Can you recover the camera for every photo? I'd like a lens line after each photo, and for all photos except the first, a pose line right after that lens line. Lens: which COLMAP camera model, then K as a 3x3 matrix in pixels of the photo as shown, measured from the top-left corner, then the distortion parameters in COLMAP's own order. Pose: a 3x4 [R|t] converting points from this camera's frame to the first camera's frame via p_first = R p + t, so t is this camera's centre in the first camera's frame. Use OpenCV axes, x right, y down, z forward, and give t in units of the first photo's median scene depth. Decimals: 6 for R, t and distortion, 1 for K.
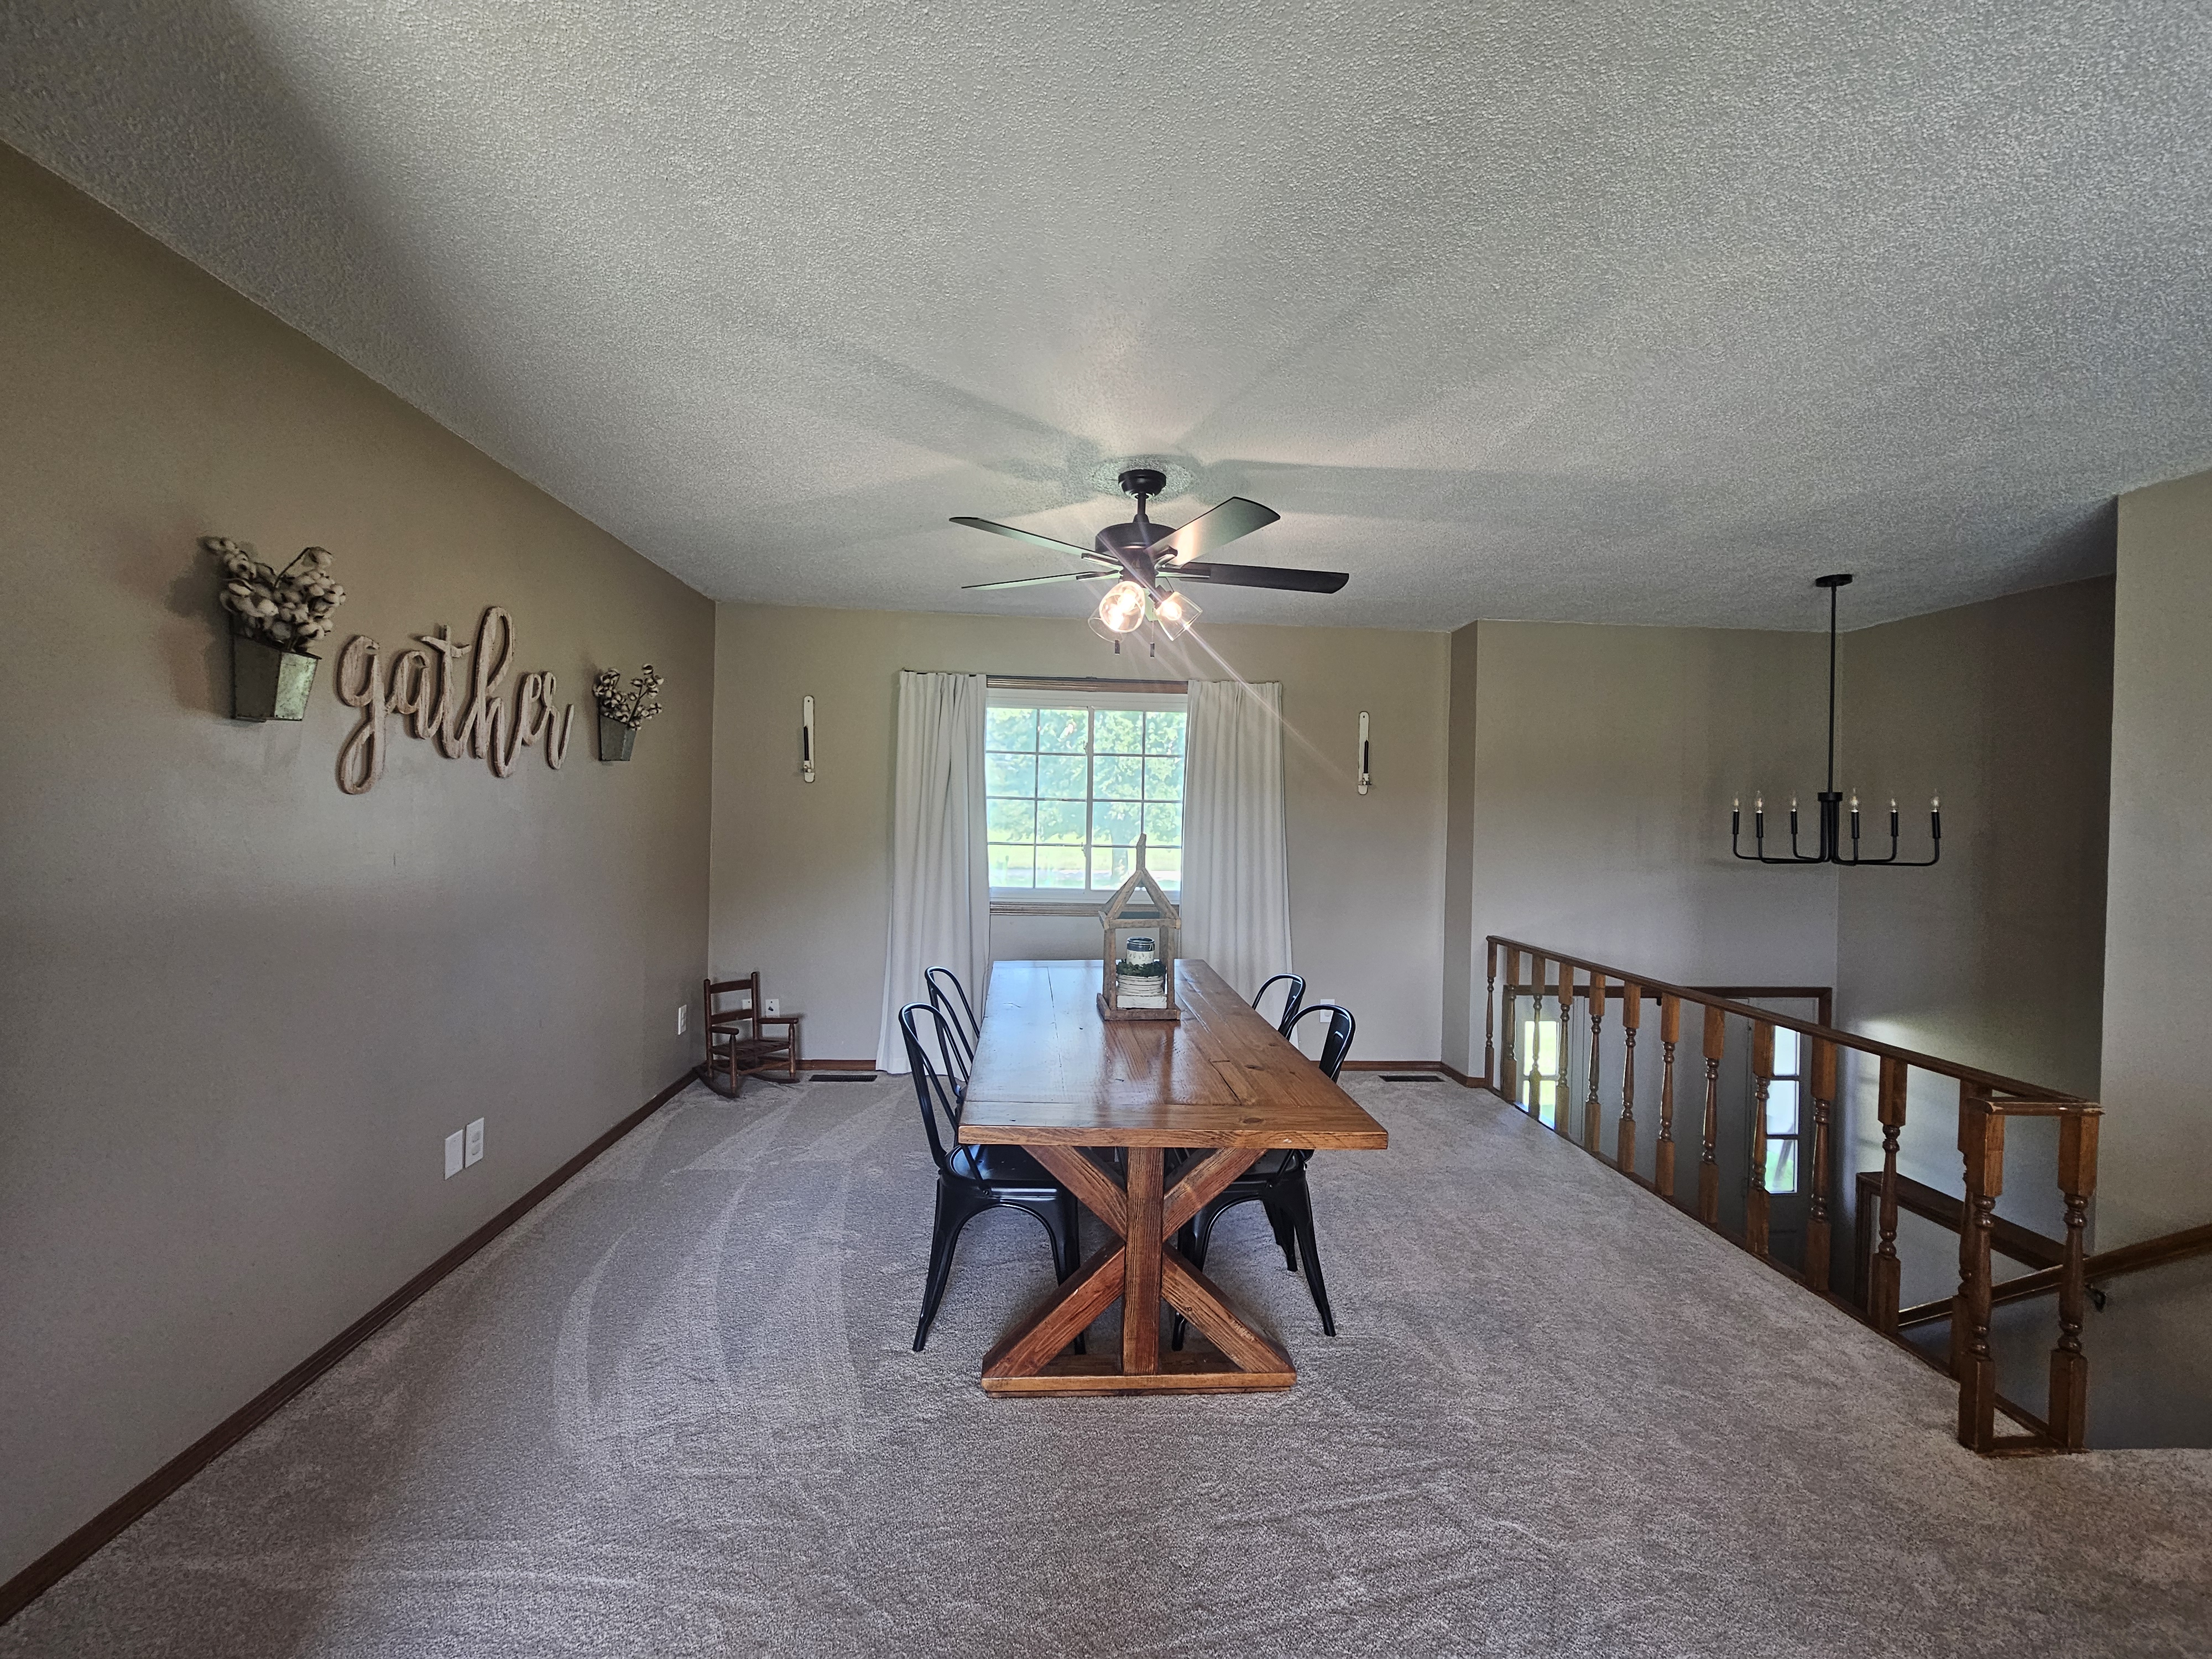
lens RADIAL K [[903.9, 0, 1099.2], [0, 903.9, 825.5], [0, 0, 1]] dist [0.002883, 0.000231]
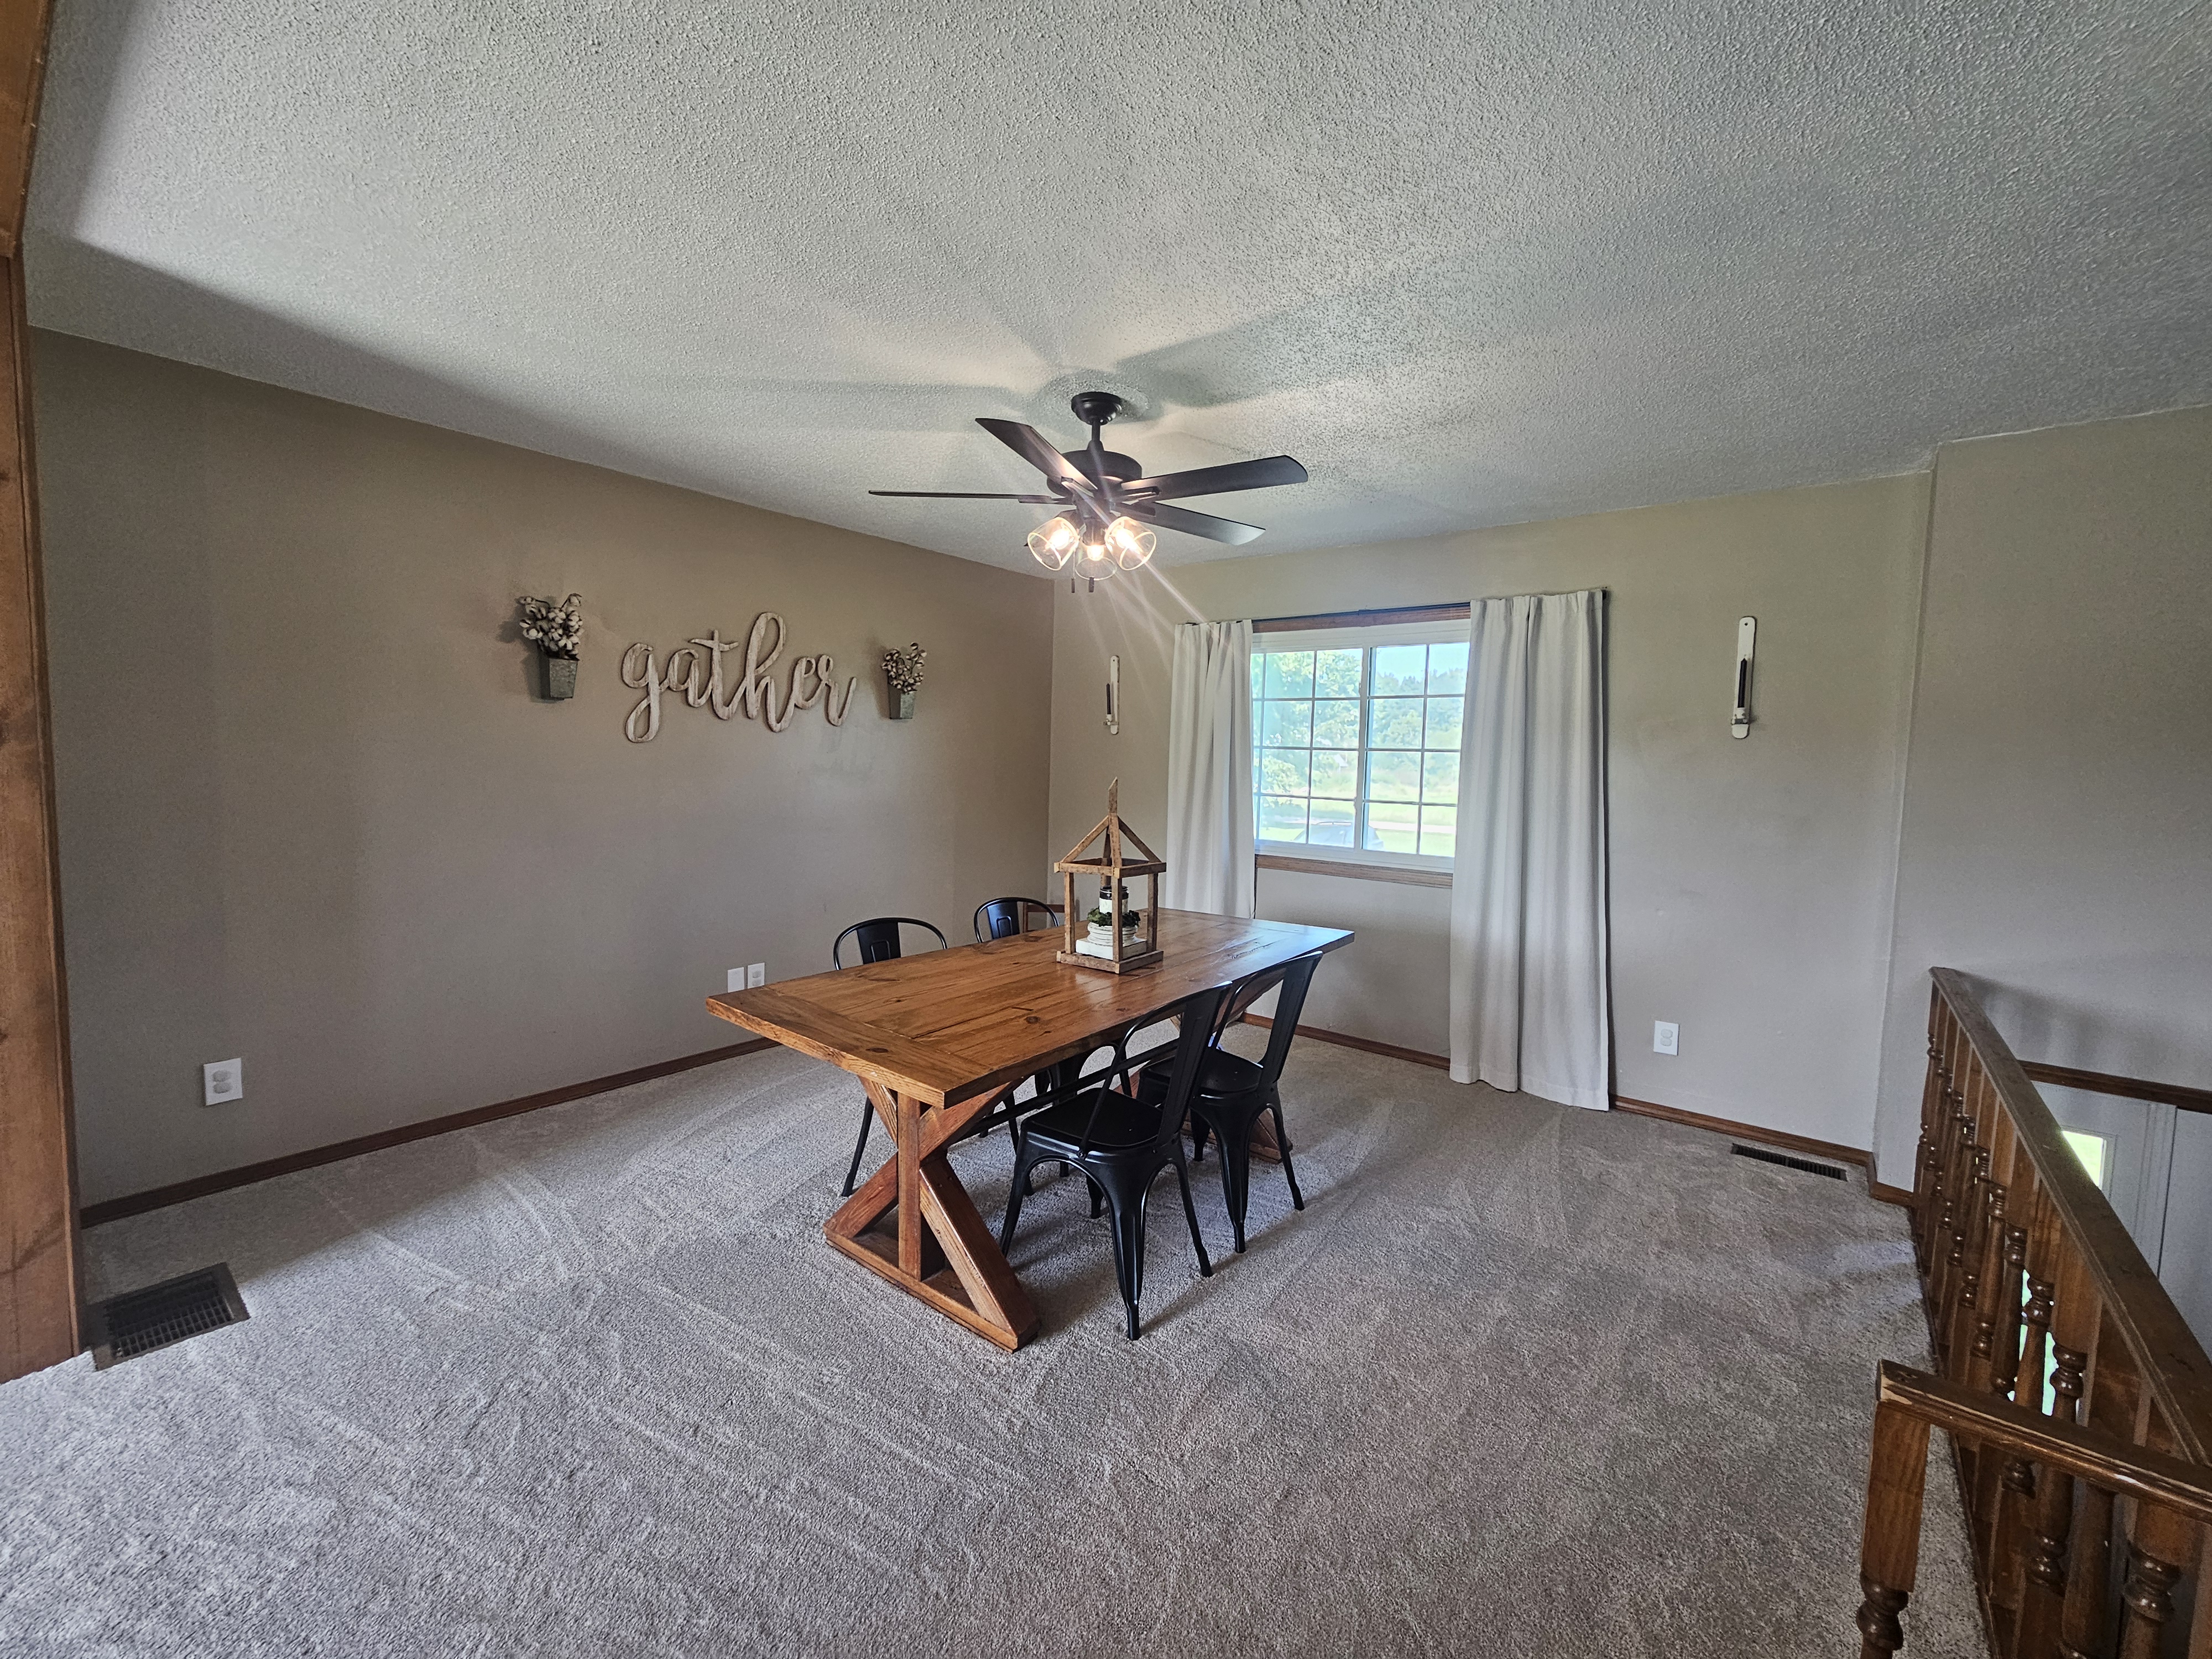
lens RADIAL K [[903.9, 0, 1110.5], [0, 903.9, 822.7], [0, 0, 1]] dist [0.002883, 0.000231]
pose [[0.739051, 0.047776, -0.671953, 0.740981], [-0.020136, 0.998603, 0.048855, 0.010857], [0.673348, -0.022576, 0.738981, 0.306482]]
